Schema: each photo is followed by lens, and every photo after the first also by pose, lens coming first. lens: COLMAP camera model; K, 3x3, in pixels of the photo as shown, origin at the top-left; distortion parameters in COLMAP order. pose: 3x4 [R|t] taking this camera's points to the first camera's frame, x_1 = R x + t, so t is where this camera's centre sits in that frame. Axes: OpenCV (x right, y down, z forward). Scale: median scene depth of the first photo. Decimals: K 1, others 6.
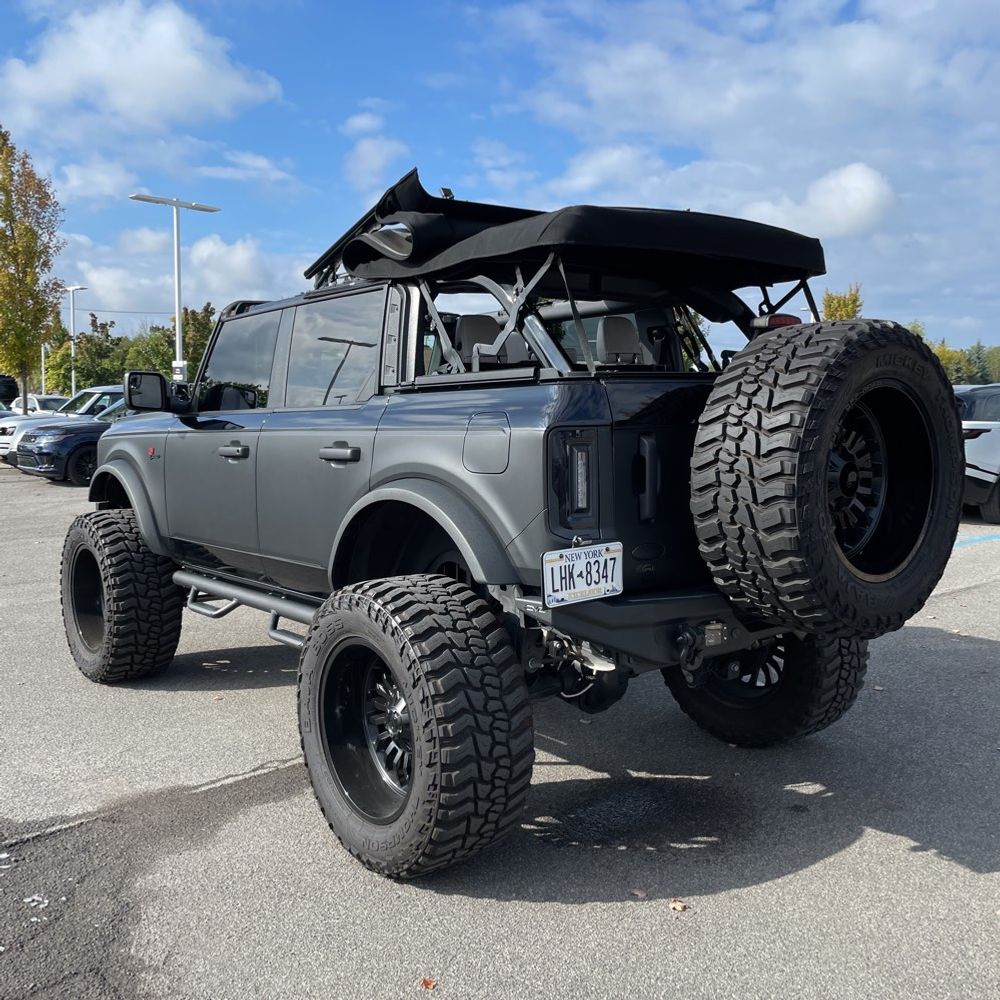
lens RADIAL K [[1006.0, 0, 515.0], [0, 1006.0, 494.7], [0, 0, 1]] dist [0.090566, -0.118027]
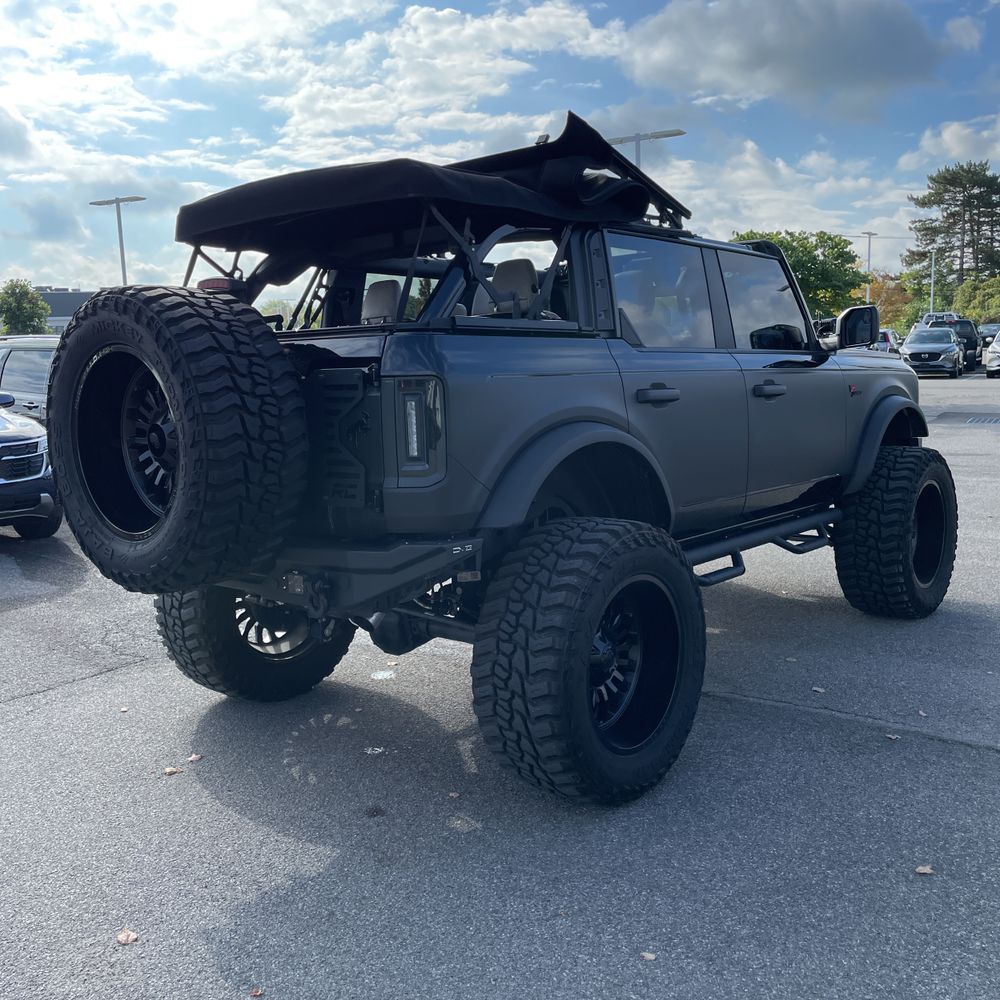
lens RADIAL K [[1015.8, 0, 493.0], [0, 1015.8, 494.0], [0, 0, 1]] dist [0.105735, -0.159511]
pose [[0.186461, 0.126588, -0.974273, 1.242972], [-0.057279, 0.991378, 0.117848, -0.091765], [0.980791, 0.033831, 0.192105, 0.991230]]
